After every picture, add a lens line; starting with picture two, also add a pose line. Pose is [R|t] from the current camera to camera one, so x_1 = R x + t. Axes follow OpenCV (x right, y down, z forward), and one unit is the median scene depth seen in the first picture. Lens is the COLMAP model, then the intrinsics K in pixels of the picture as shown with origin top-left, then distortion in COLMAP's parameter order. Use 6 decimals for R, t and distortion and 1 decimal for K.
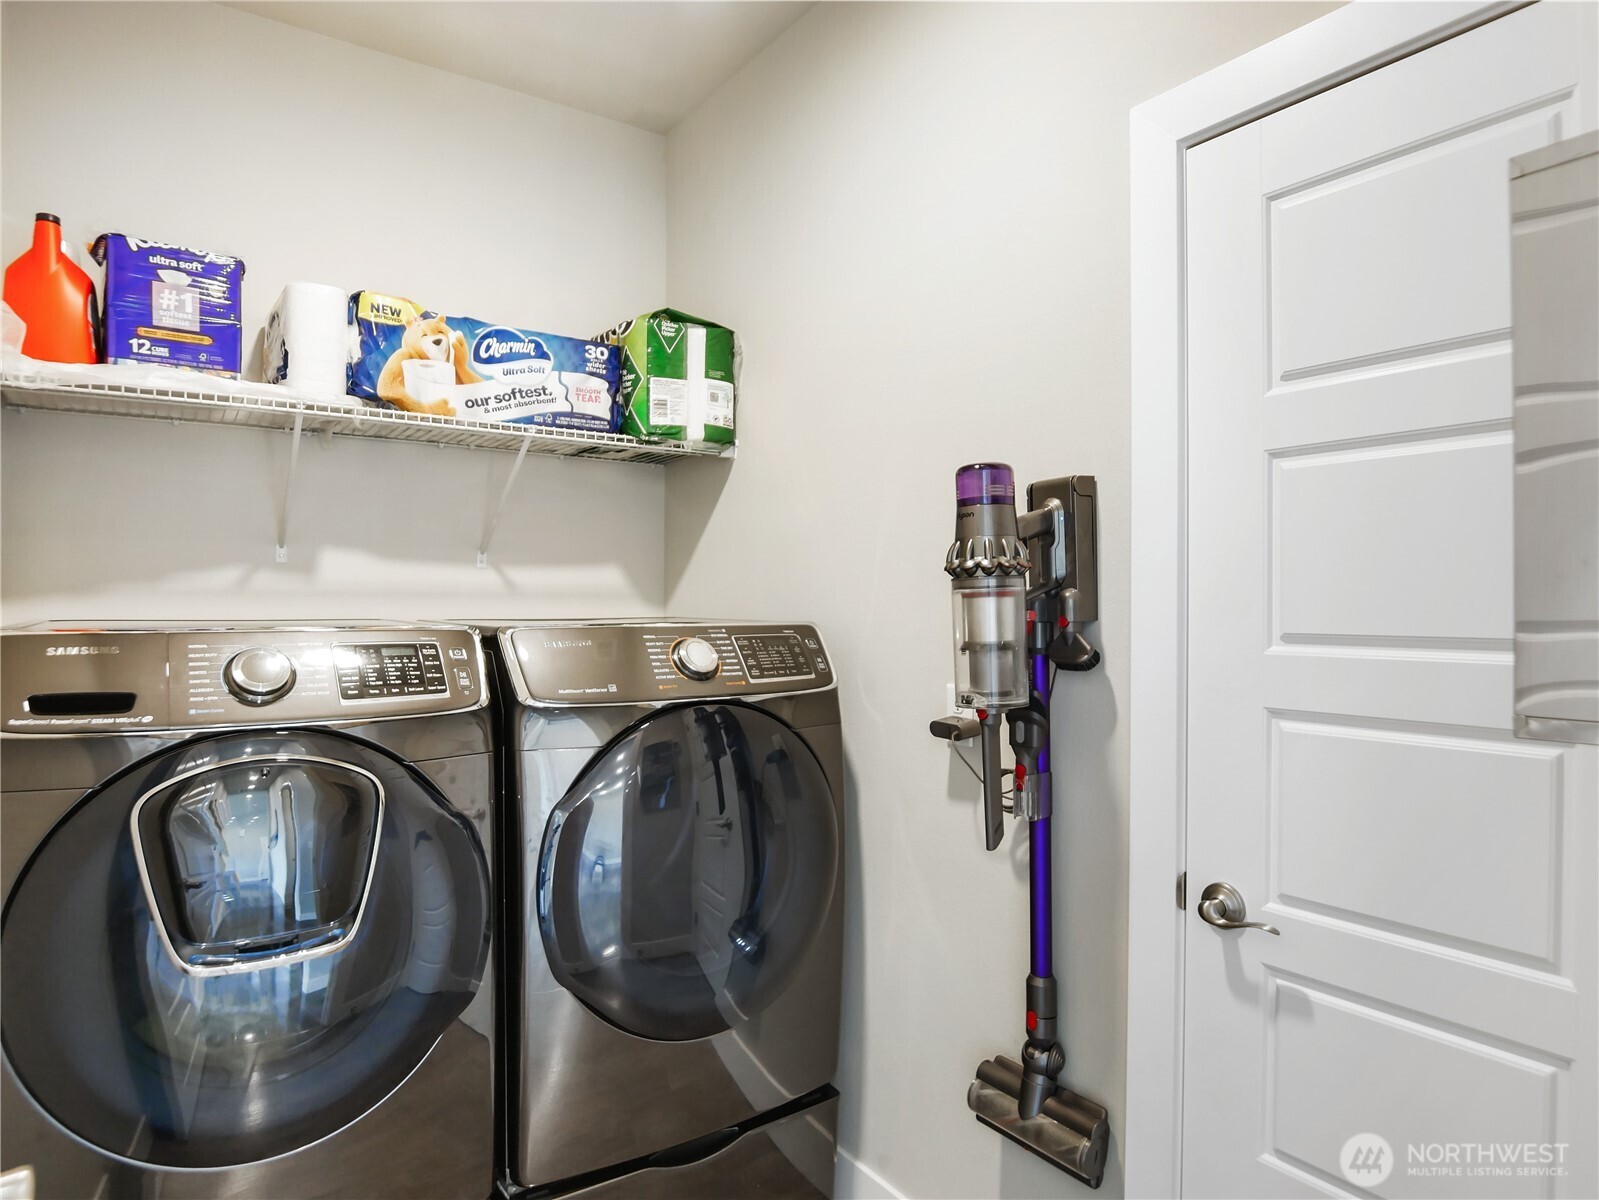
lens RADIAL K [[965.6, 0, 792.7], [0, 965.6, 598.9], [0, 0, 1]] dist [-0.024910, -0.000558]
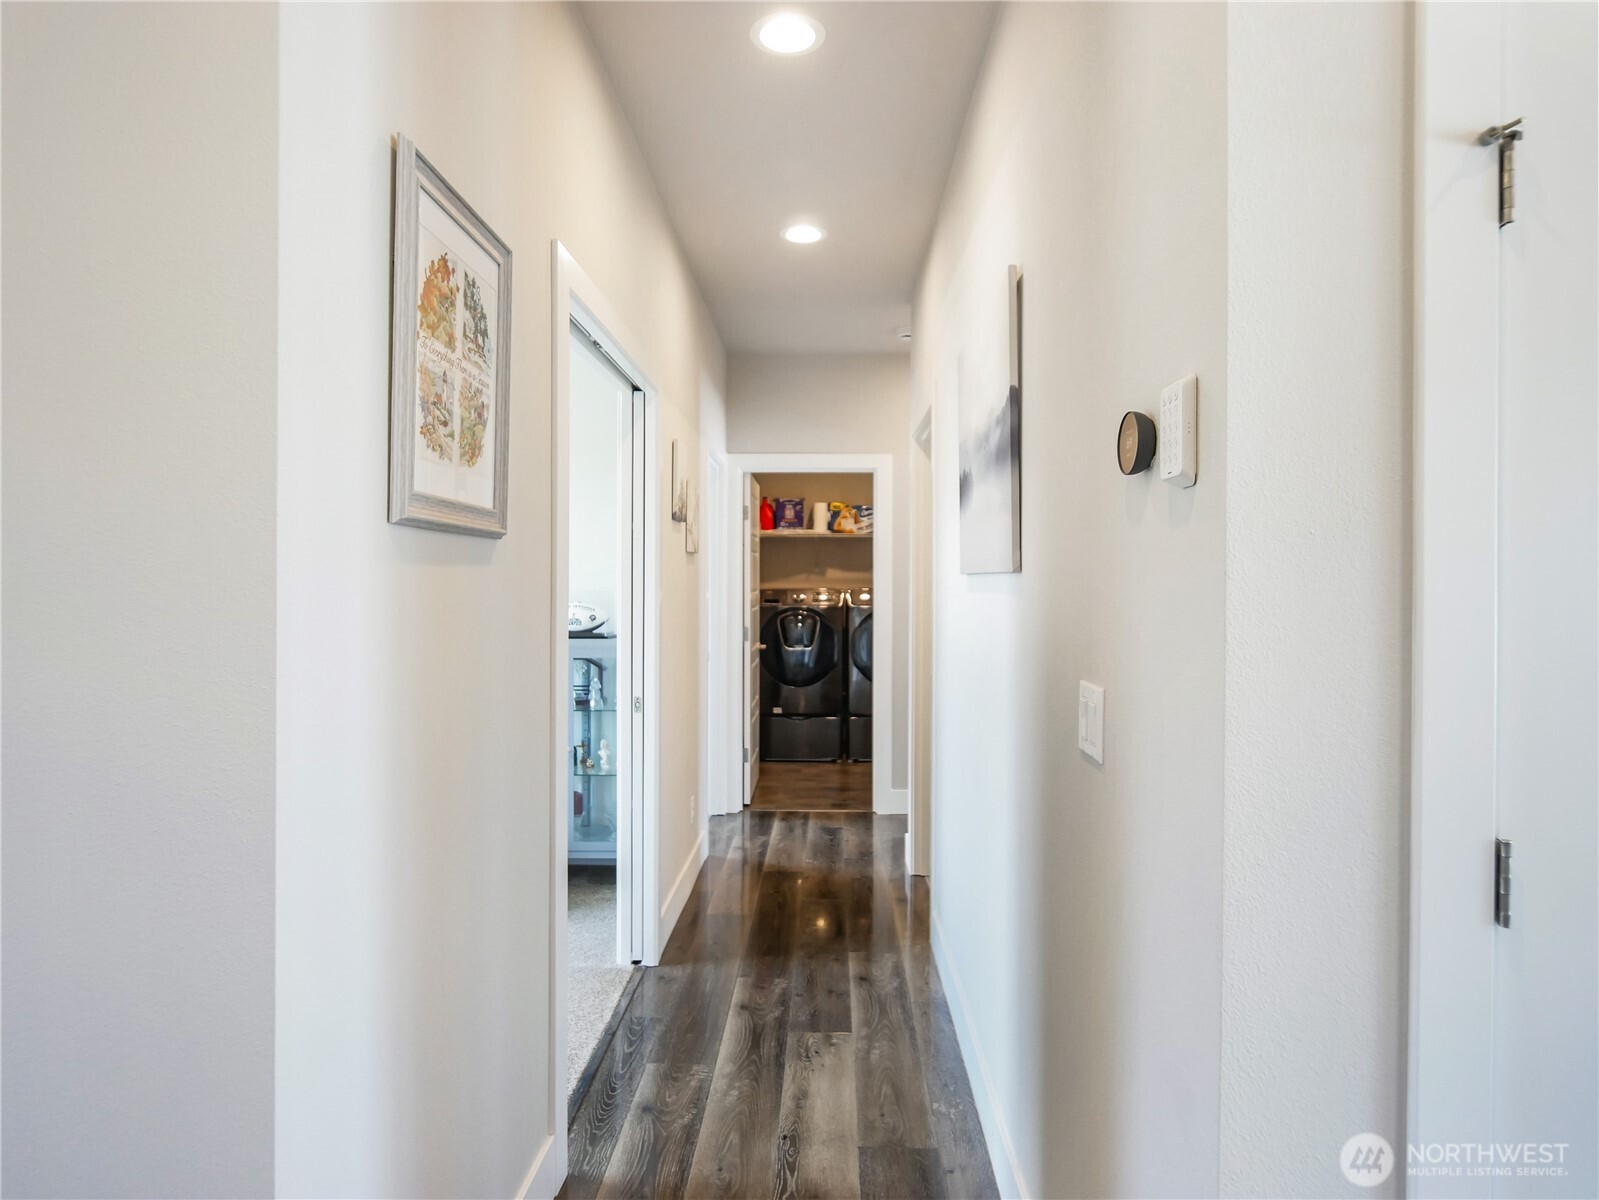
lens RADIAL K [[965.6, 0, 792.7], [0, 965.6, 598.9], [0, 0, 1]] dist [-0.024910, -0.000558]
pose [[0.812012, 0.008752, -0.583575, 1.808945], [0.000375, 0.999880, 0.015518, 0.006520], [0.583641, -0.012820, 0.811911, -2.397550]]
